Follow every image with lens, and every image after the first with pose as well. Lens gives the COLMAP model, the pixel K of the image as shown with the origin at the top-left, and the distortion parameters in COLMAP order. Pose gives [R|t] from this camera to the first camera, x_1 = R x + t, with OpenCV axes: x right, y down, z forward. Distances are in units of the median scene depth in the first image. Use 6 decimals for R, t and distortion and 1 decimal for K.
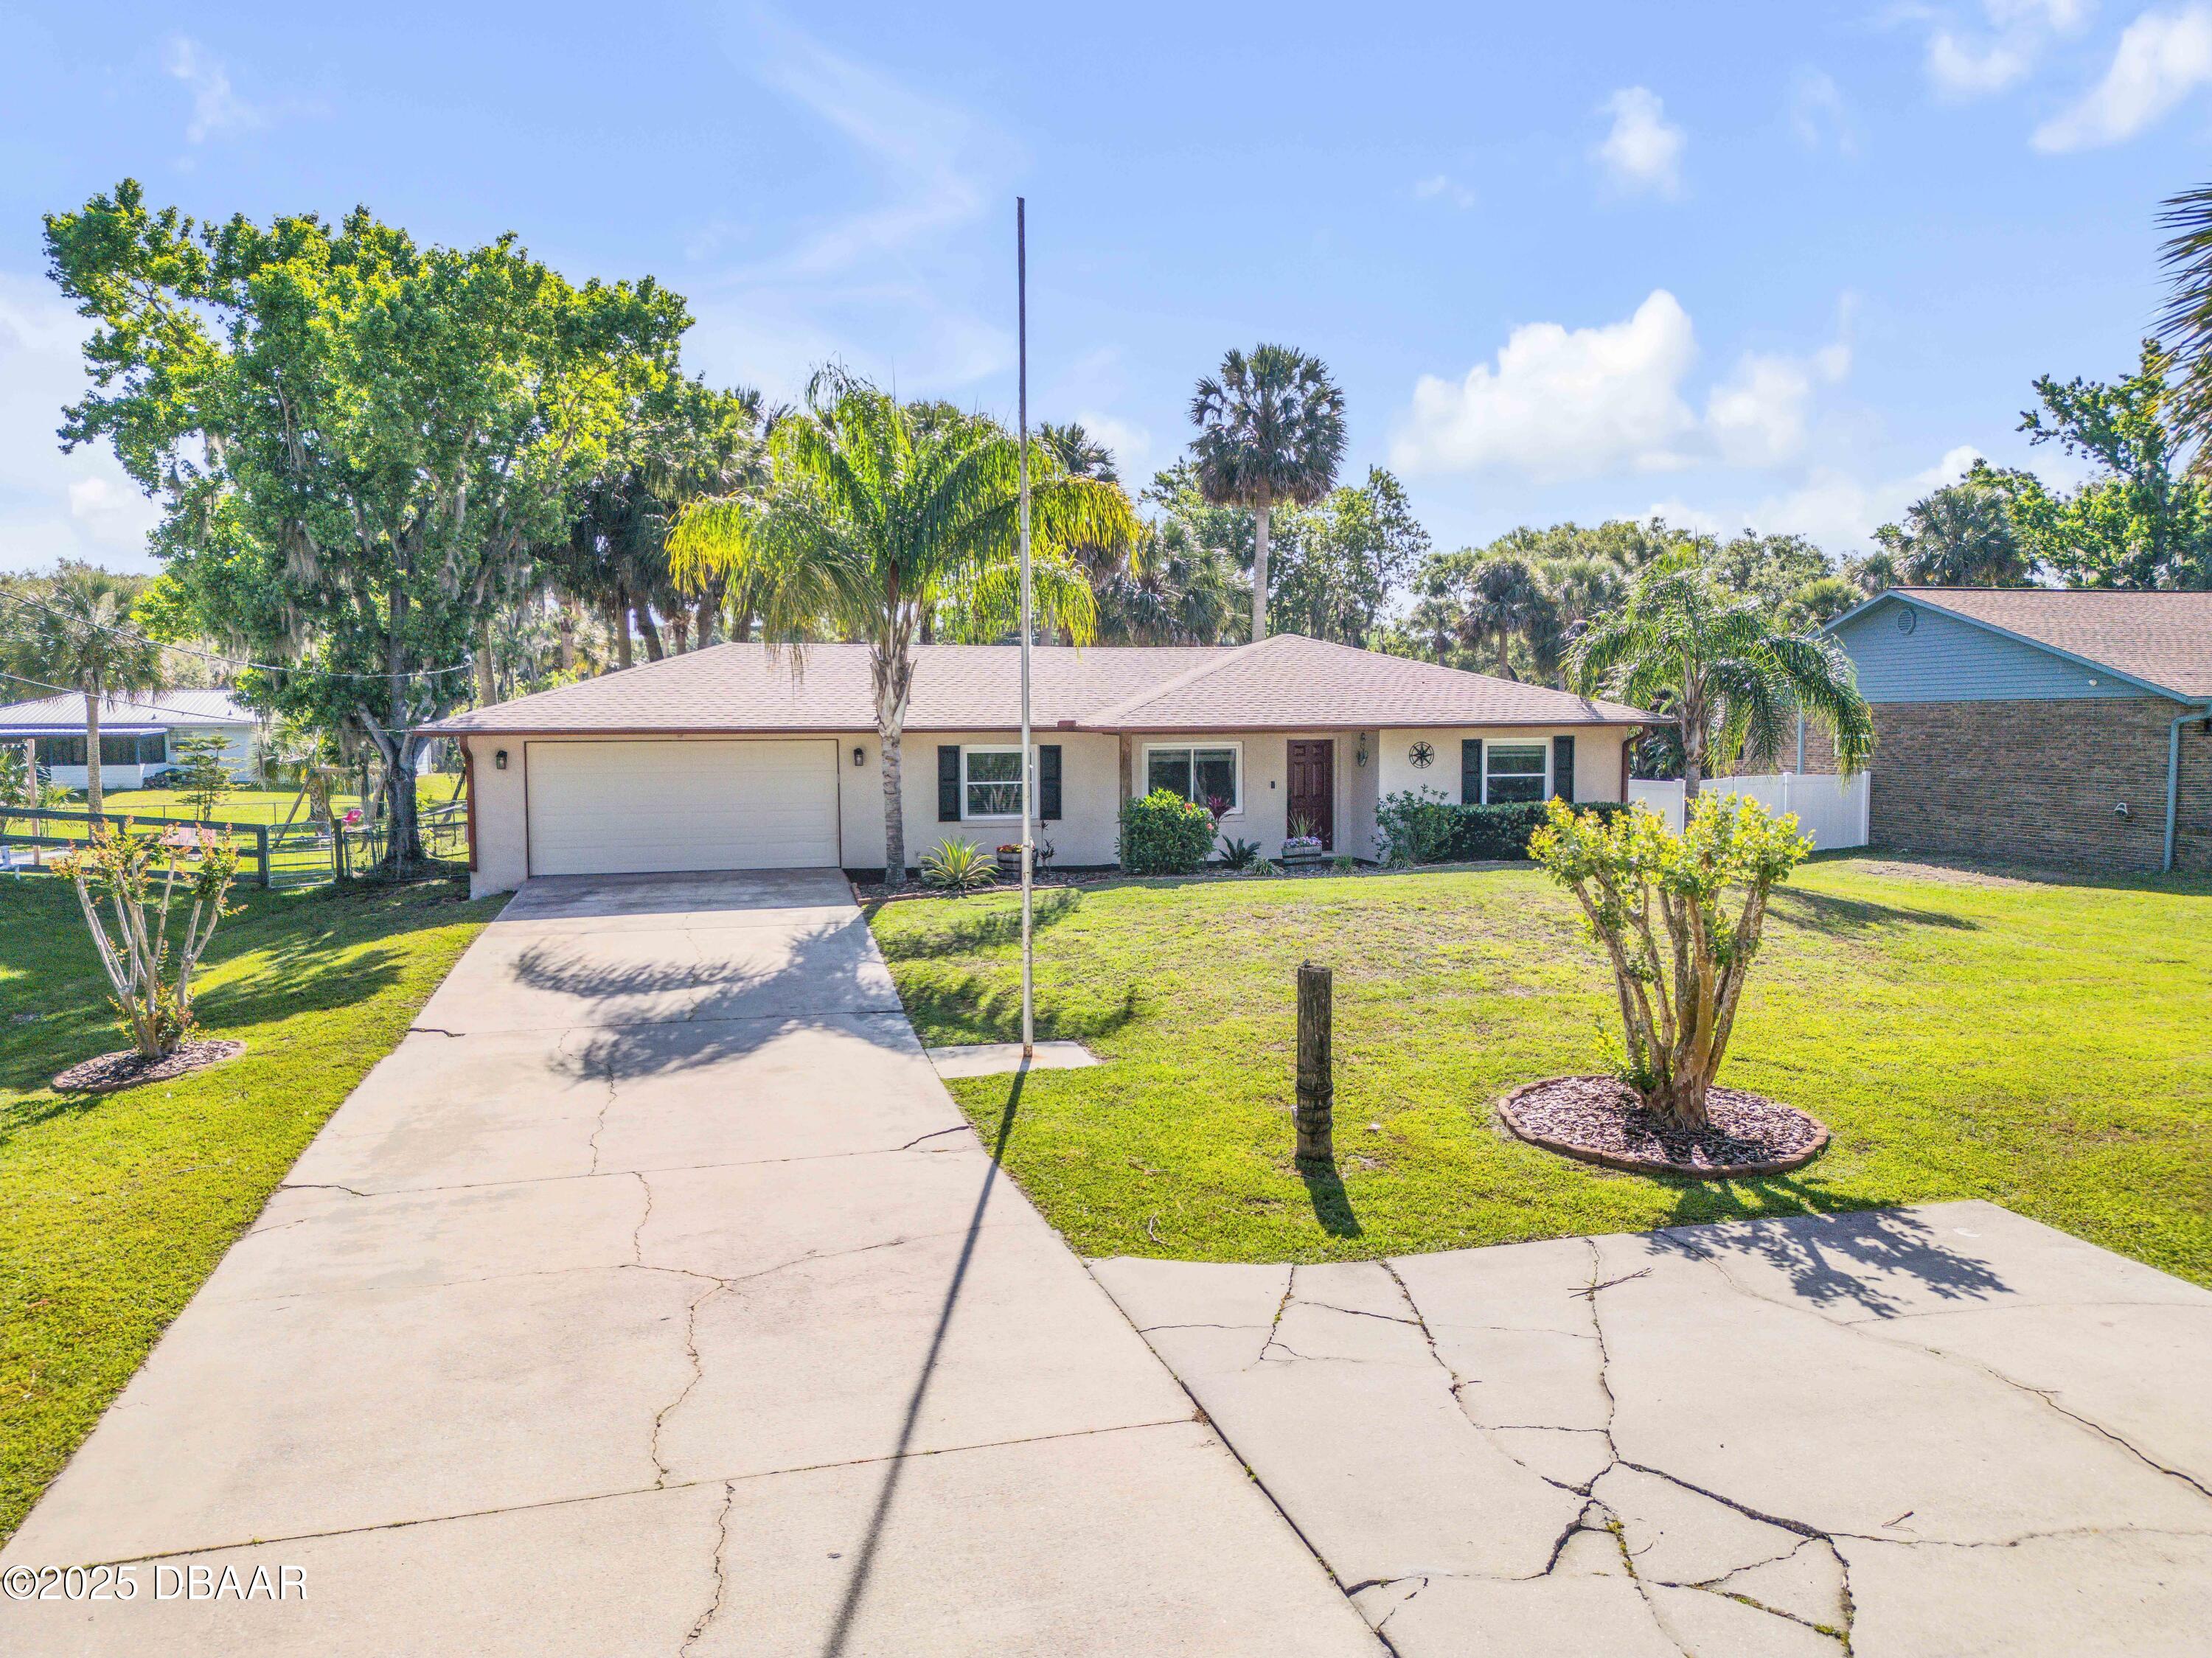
lens RADIAL K [[1554.6, 0, 1106.0], [0, 1554.6, 829.0], [0, 0, 1]] dist [0.087020, -0.089863]
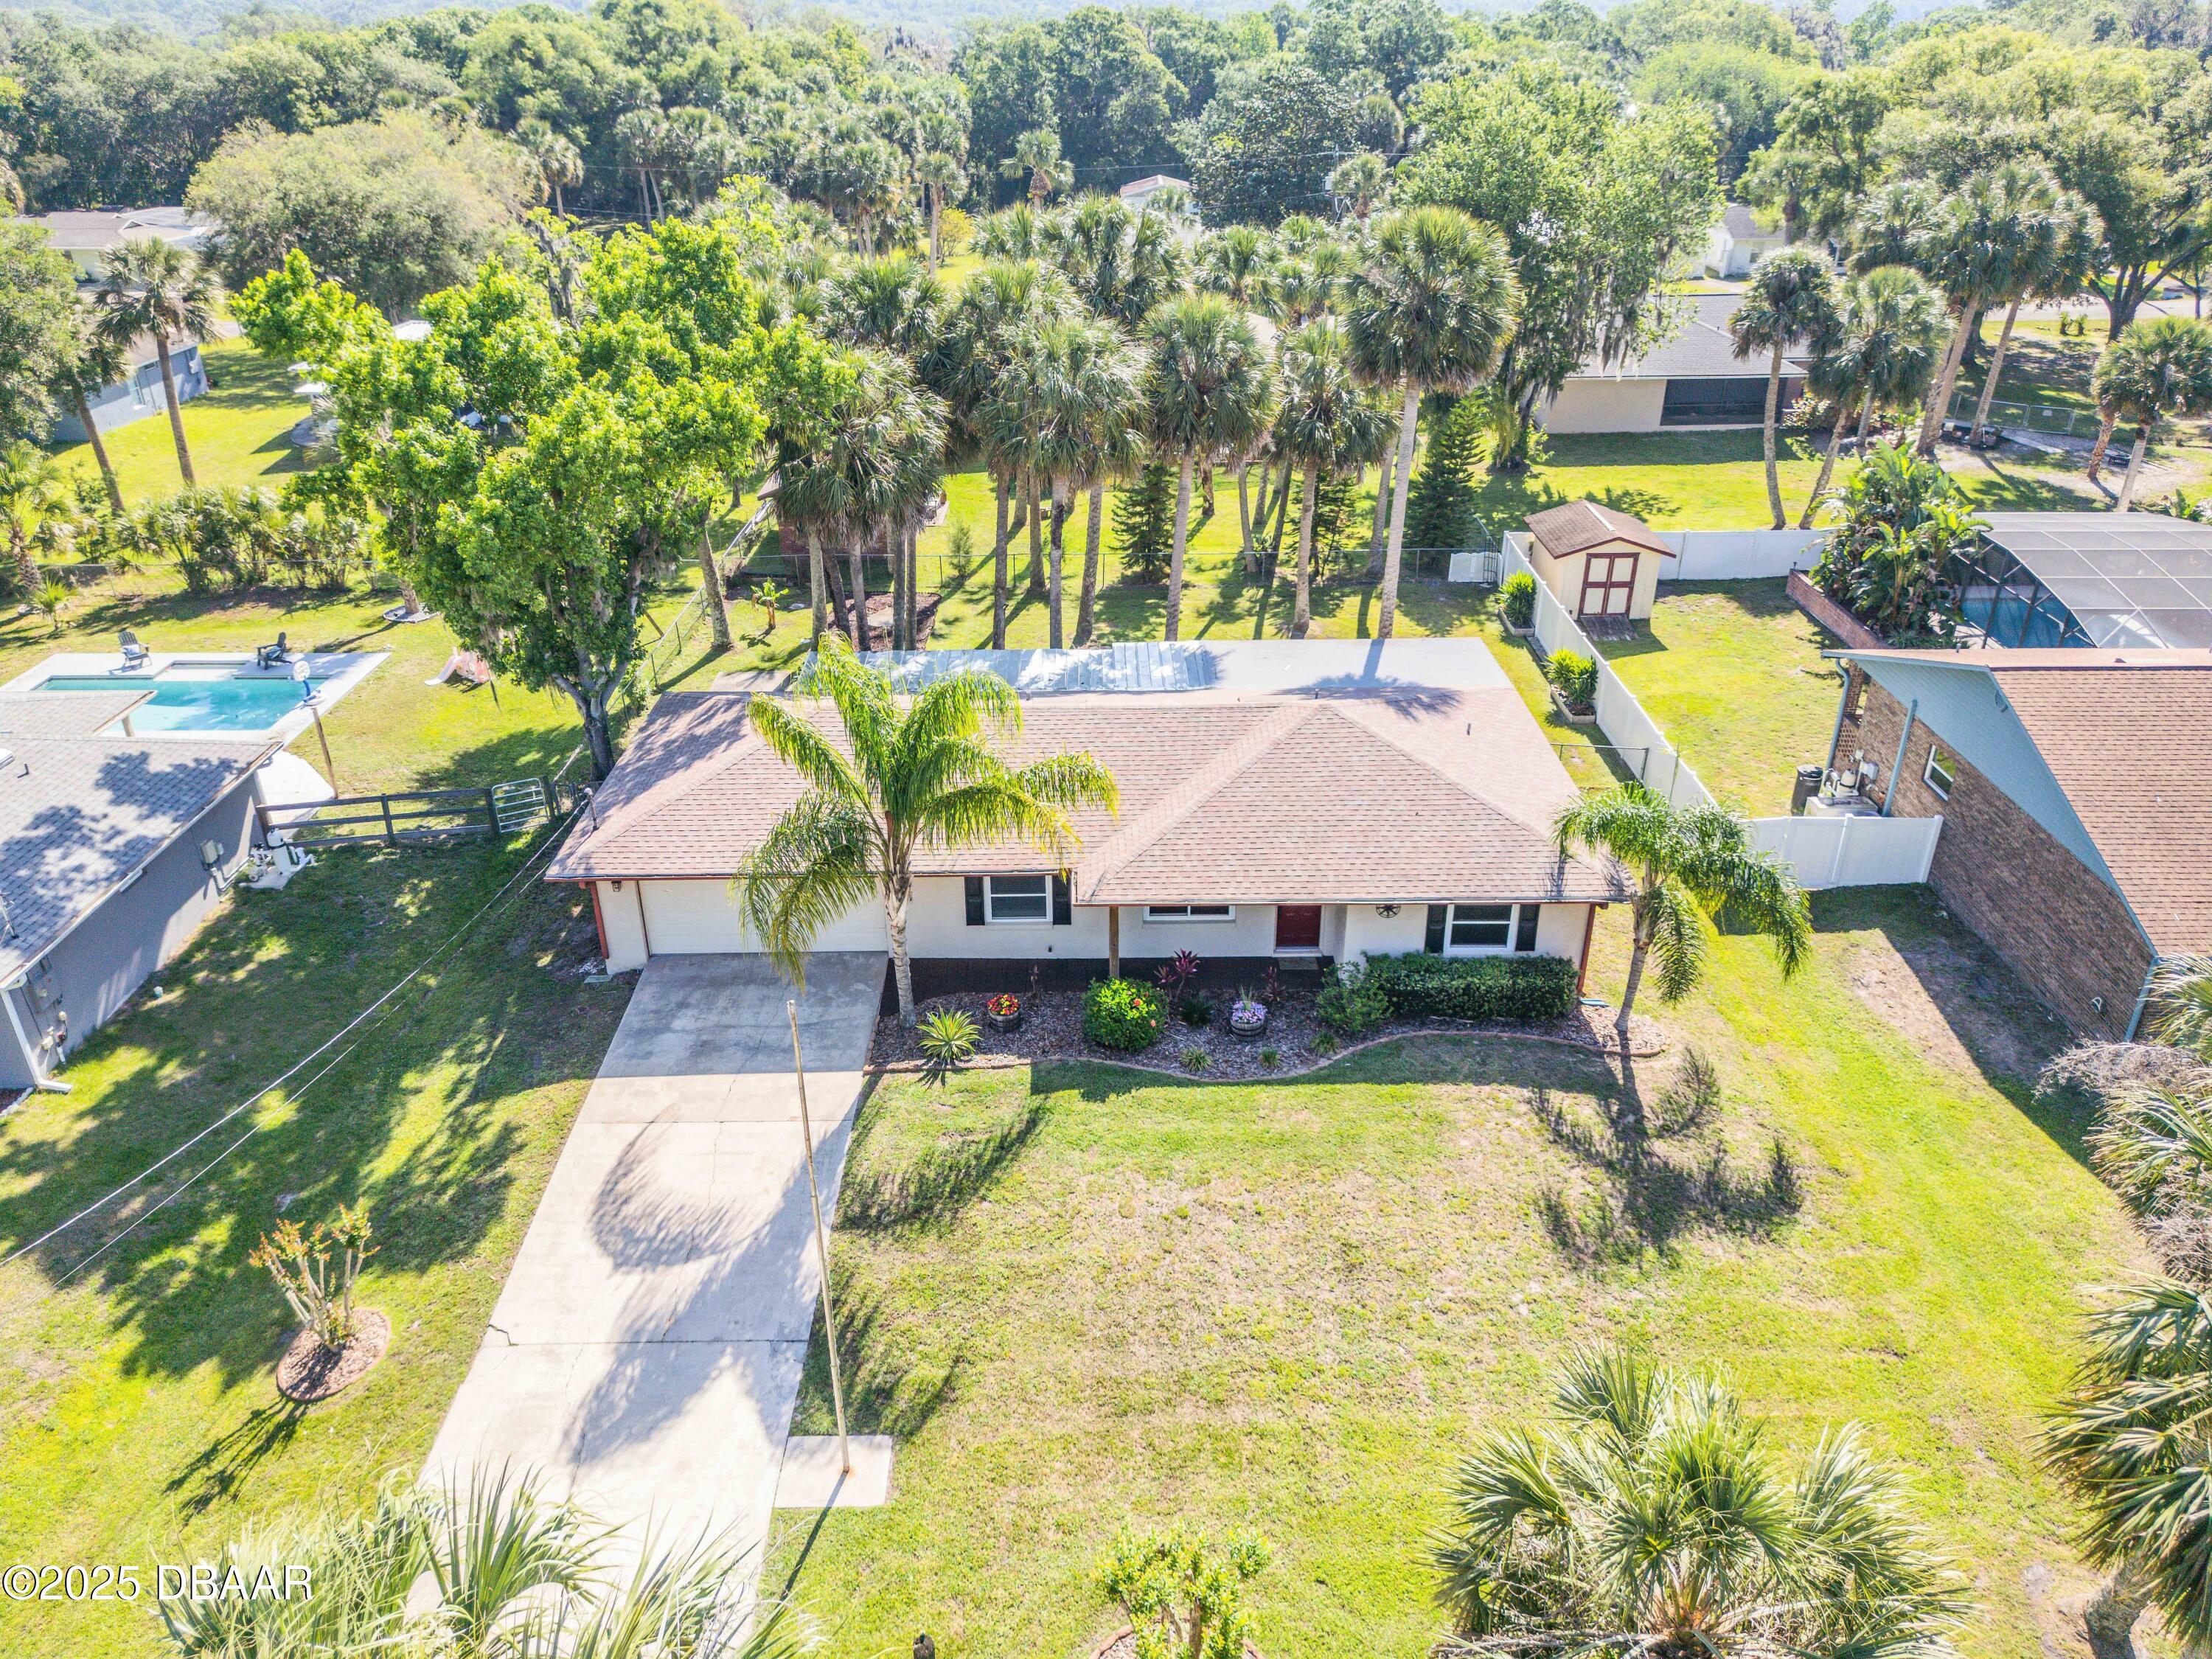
lens RADIAL K [[1560.7, 0, 1106.0], [0, 1560.7, 829.5], [0, 0, 1]] dist [0.072479, -0.073491]
pose [[0.972626, 0.108397, -0.205545, 0.244889], [-0.018350, 0.917600, 0.397081, -0.574195], [0.231650, -0.382439, 0.894471, -0.020846]]
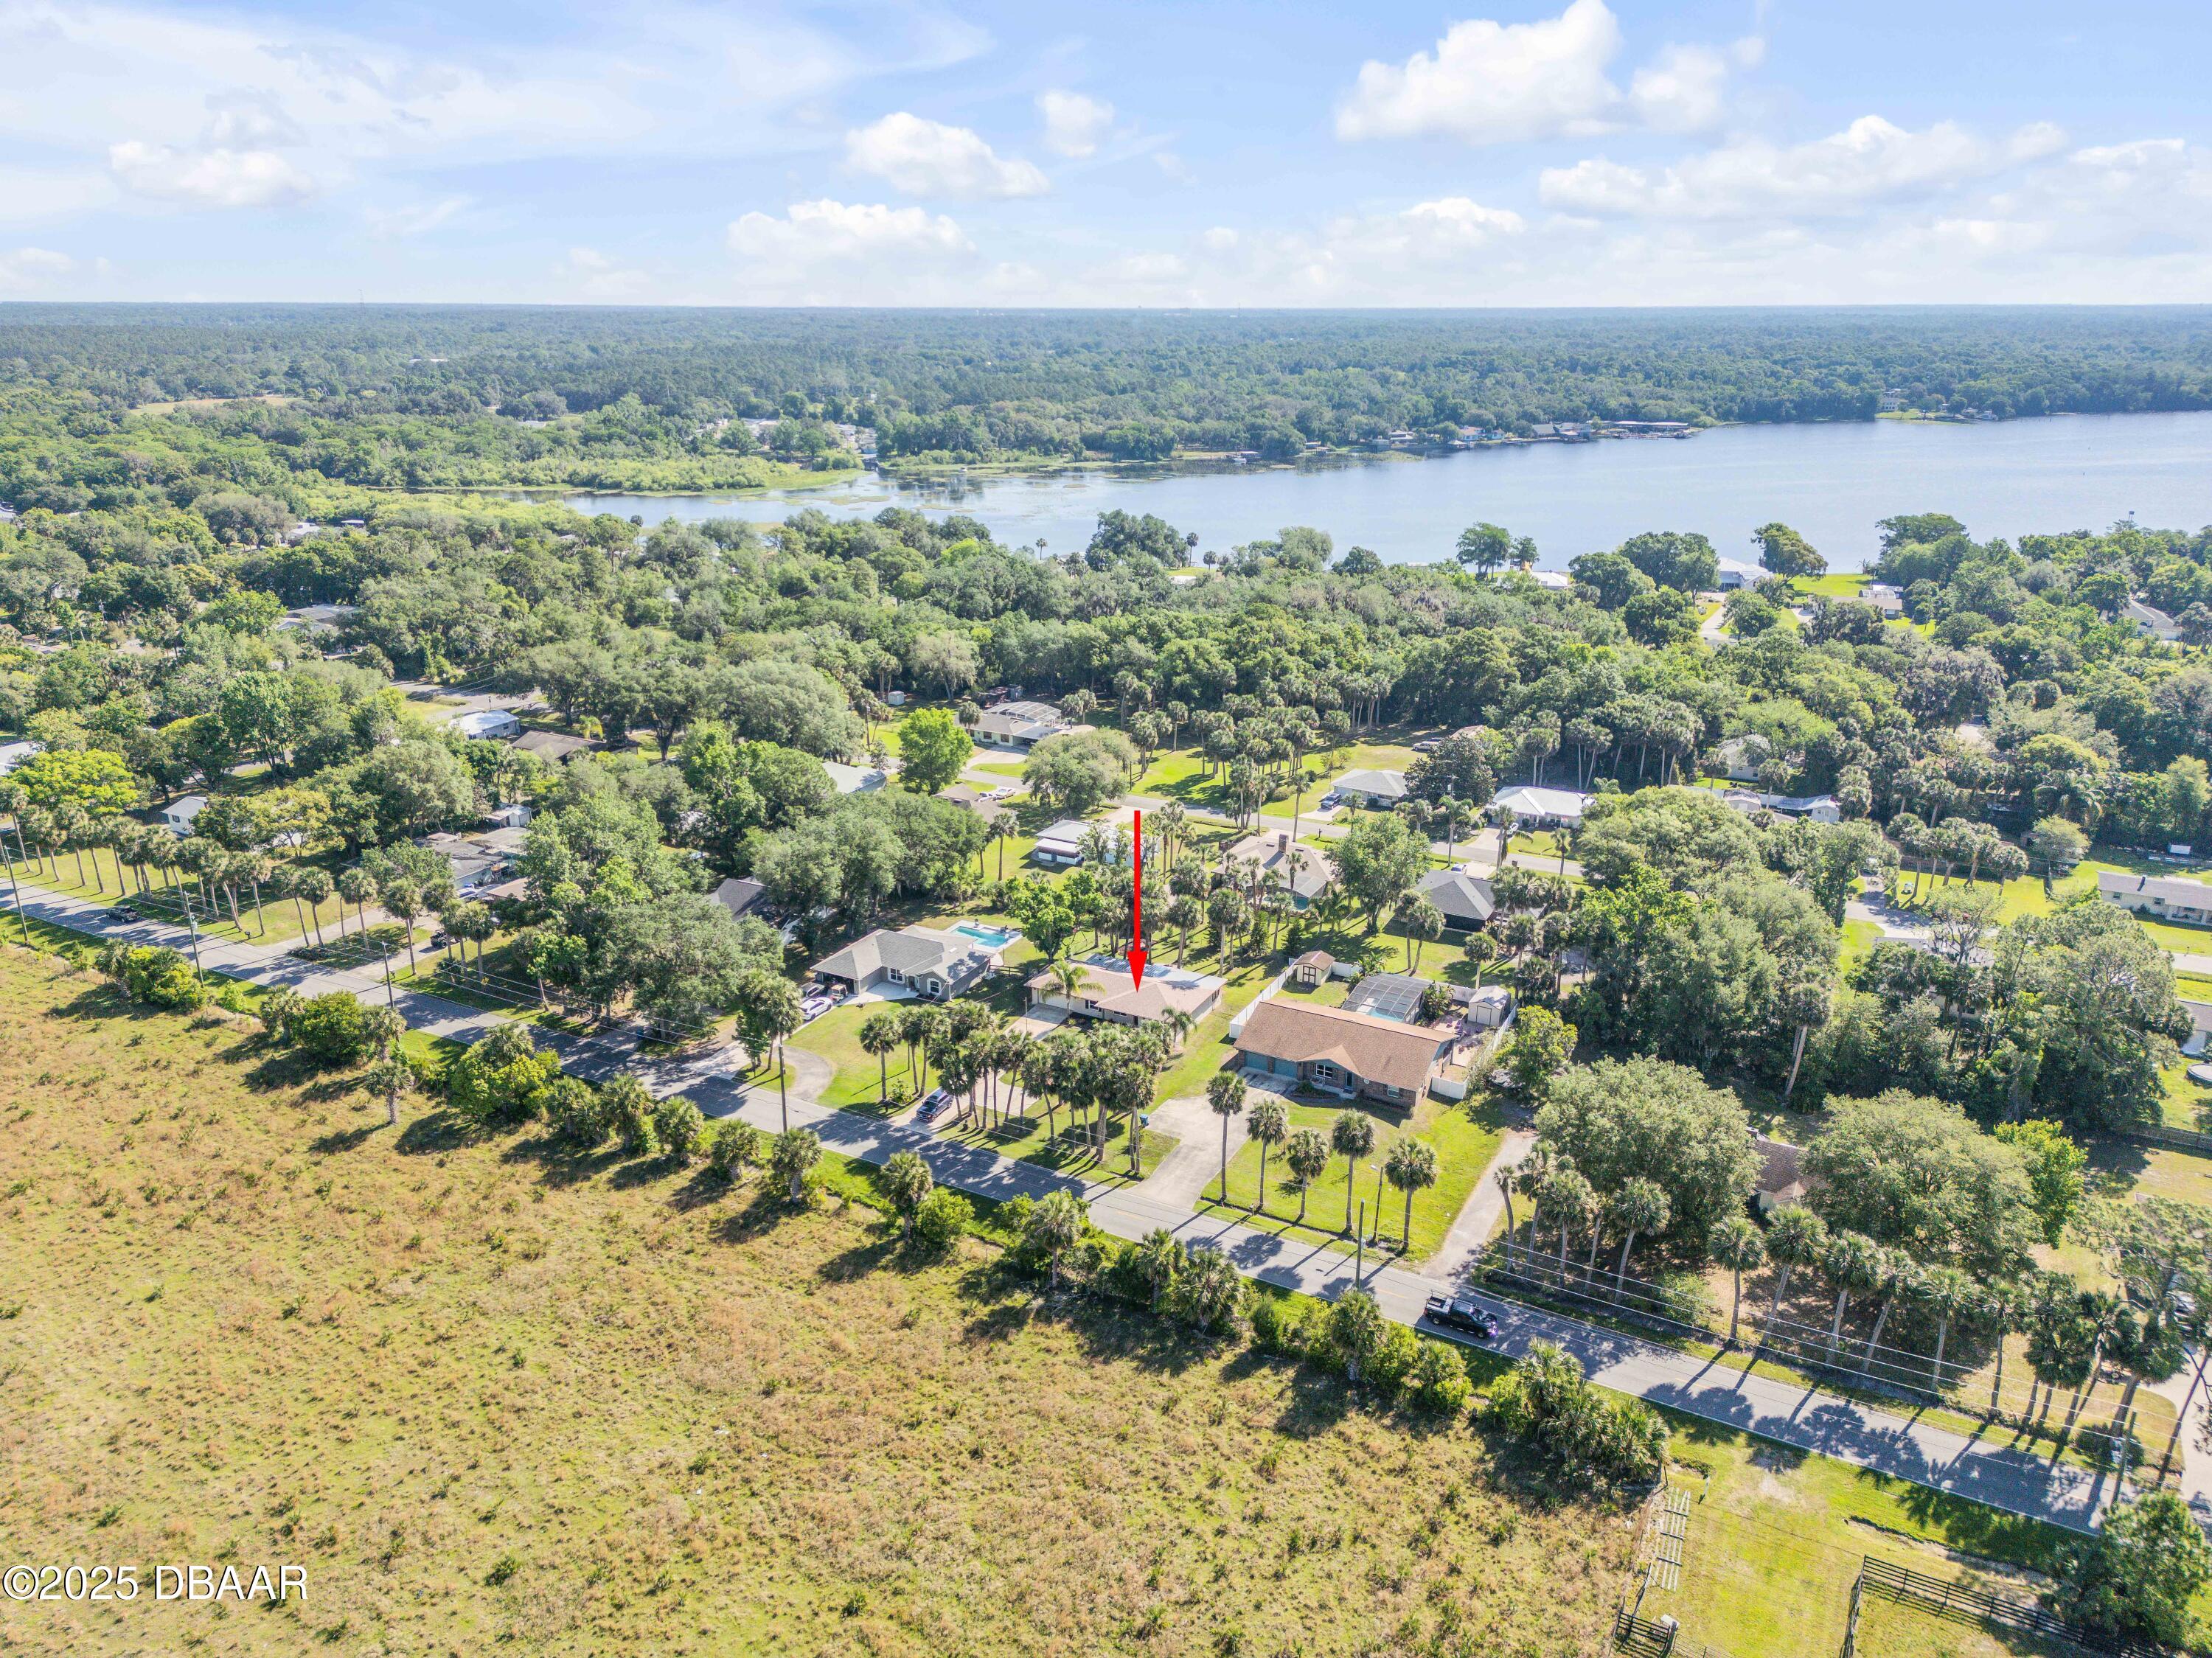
lens RADIAL K [[1503.5, 0, 1210.9], [0, 1503.5, 861.3], [0, 0, 1]] dist [0.060544, -0.001221]
pose [[0.790523, 0.252585, -0.557919, 4.153885], [-0.096274, 0.950916, 0.294093, -2.827961], [0.604818, -0.178774, 0.776038, -3.998973]]
